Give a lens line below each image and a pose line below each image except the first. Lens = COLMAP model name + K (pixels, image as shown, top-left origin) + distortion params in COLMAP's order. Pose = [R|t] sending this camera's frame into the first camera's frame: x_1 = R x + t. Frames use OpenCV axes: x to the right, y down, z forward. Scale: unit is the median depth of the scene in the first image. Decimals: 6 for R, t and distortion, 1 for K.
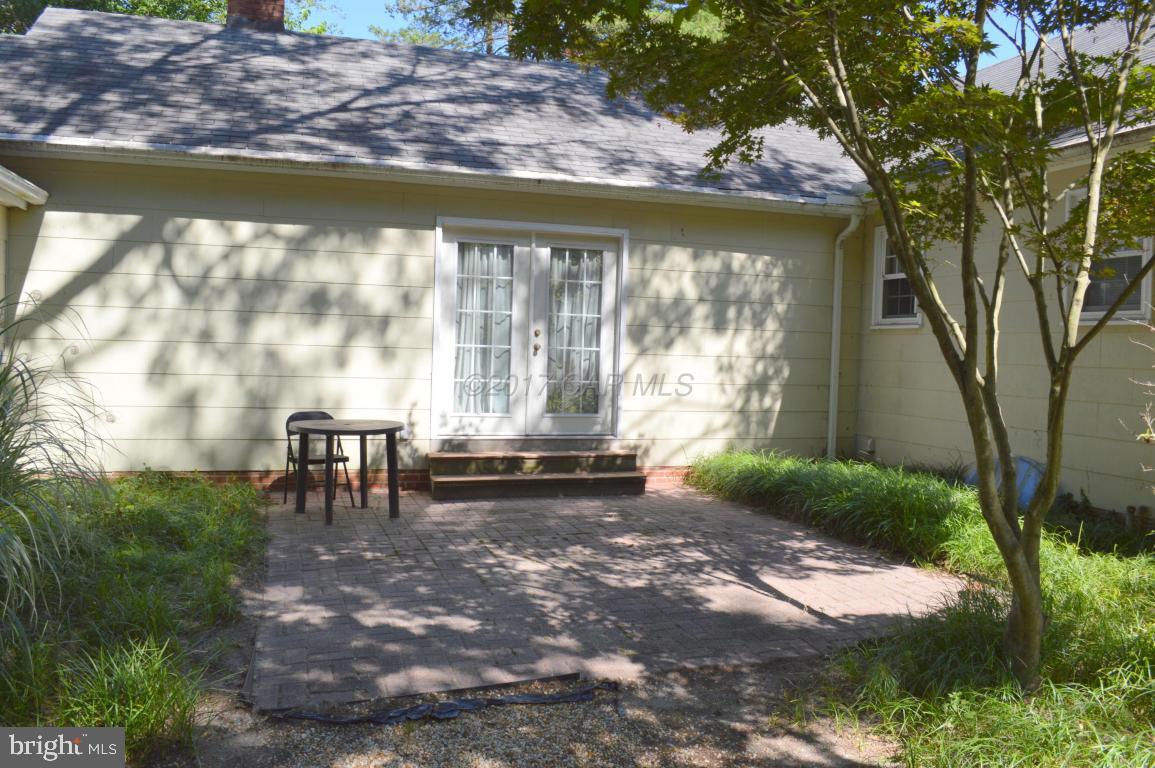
lens RADIAL K [[905.2, 0, 577.5], [0, 905.2, 384.0], [0, 0, 1]] dist [-0.104218, 0.001517]
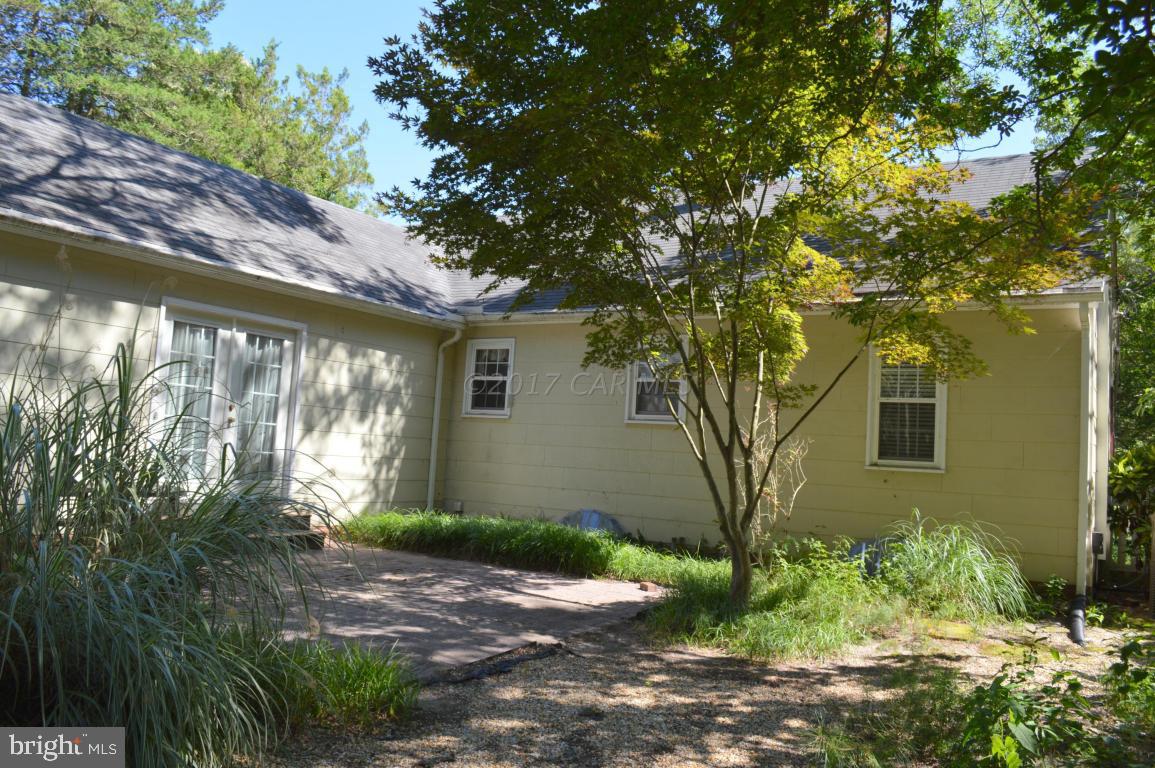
lens RADIAL K [[905.2, 0, 577.5], [0, 905.2, 384.0], [0, 0, 1]] dist [-0.104218, 0.001517]
pose [[0.779667, 0.075623, 0.621612, -0.392012], [-0.018953, 0.995076, -0.097285, 0.013988], [-0.625908, 0.064069, 0.777261, -0.130789]]
